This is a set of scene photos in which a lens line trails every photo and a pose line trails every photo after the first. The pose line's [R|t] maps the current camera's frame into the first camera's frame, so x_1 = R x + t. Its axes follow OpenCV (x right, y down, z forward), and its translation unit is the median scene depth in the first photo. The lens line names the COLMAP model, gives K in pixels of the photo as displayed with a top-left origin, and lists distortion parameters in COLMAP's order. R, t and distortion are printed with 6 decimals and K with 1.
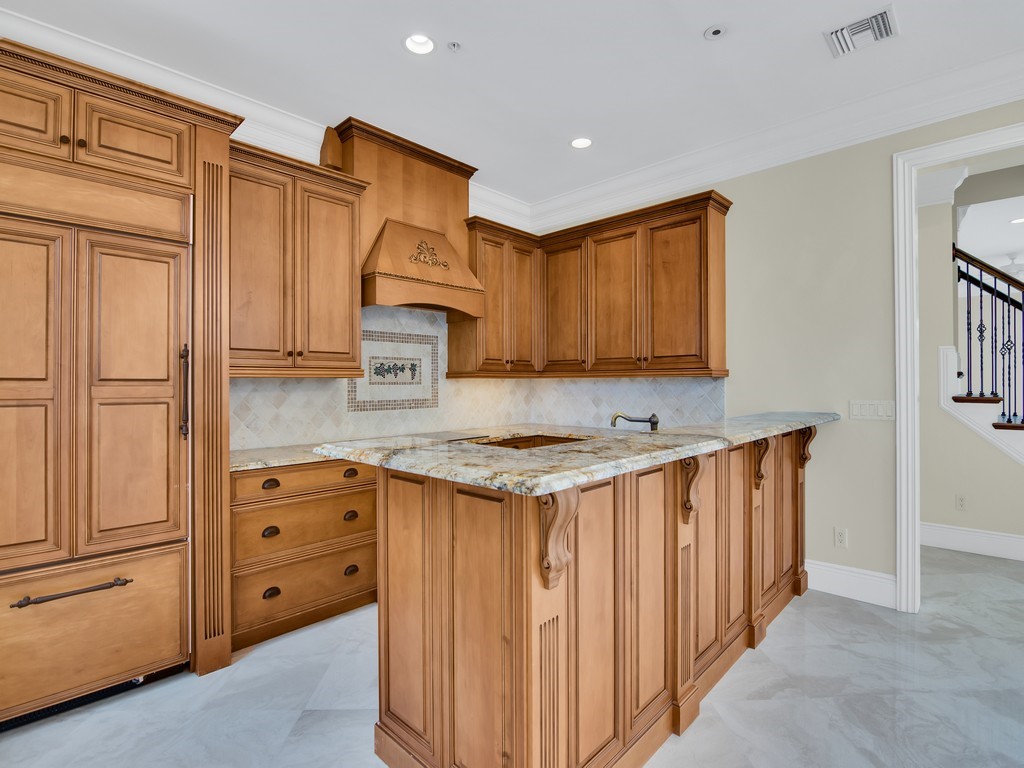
lens RADIAL K [[511.7, 0, 501.9], [0, 511.7, 383.6], [0, 0, 1]] dist [-0.002687, -0.011439]
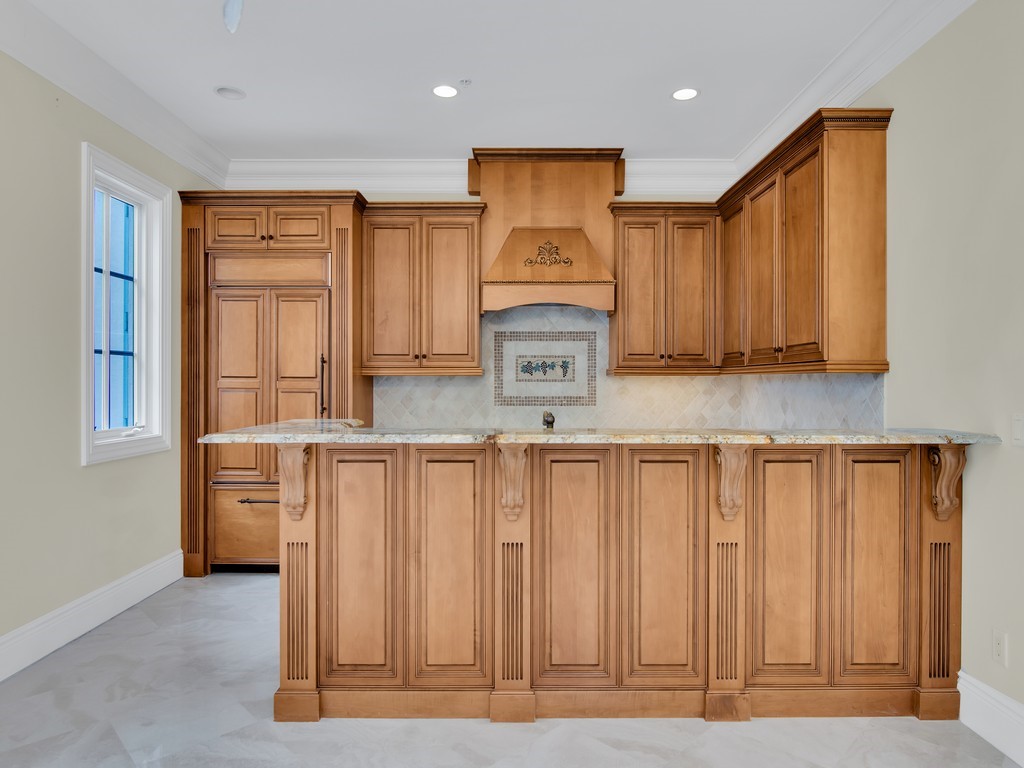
lens RADIAL K [[630.4, 0, 512.0], [0, 630.4, 384.0], [0, 0, 1]] dist [0.006479, -0.017735]
pose [[0.680132, 0.008507, -0.733040, 0.838445], [-0.004960, 0.999963, 0.007002, -0.002551], [0.733073, -0.001126, 0.680149, 0.103599]]
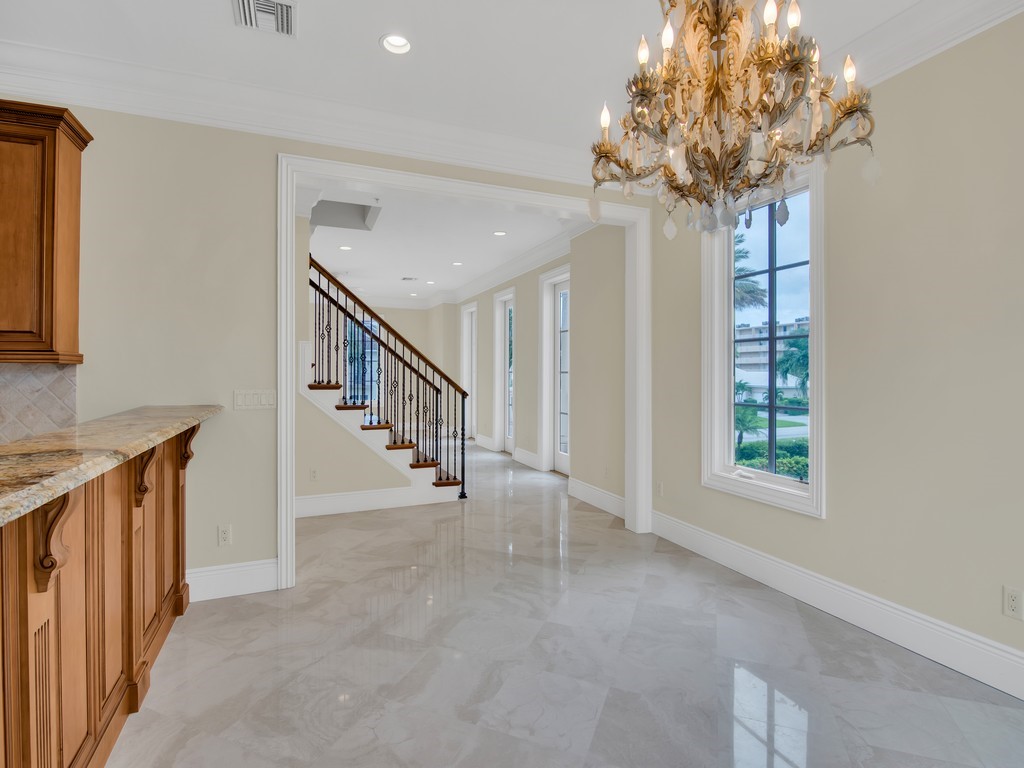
lens RADIAL K [[502.7, 0, 514.9], [0, 502.7, 369.7], [0, 0, 1]] dist [-0.000821, -0.011891]
pose [[0.389696, 0.008482, 0.920904, 0.013052], [-0.000474, 0.999959, -0.009010, 0.001971], [-0.920943, 0.003075, 0.389685, 0.141952]]
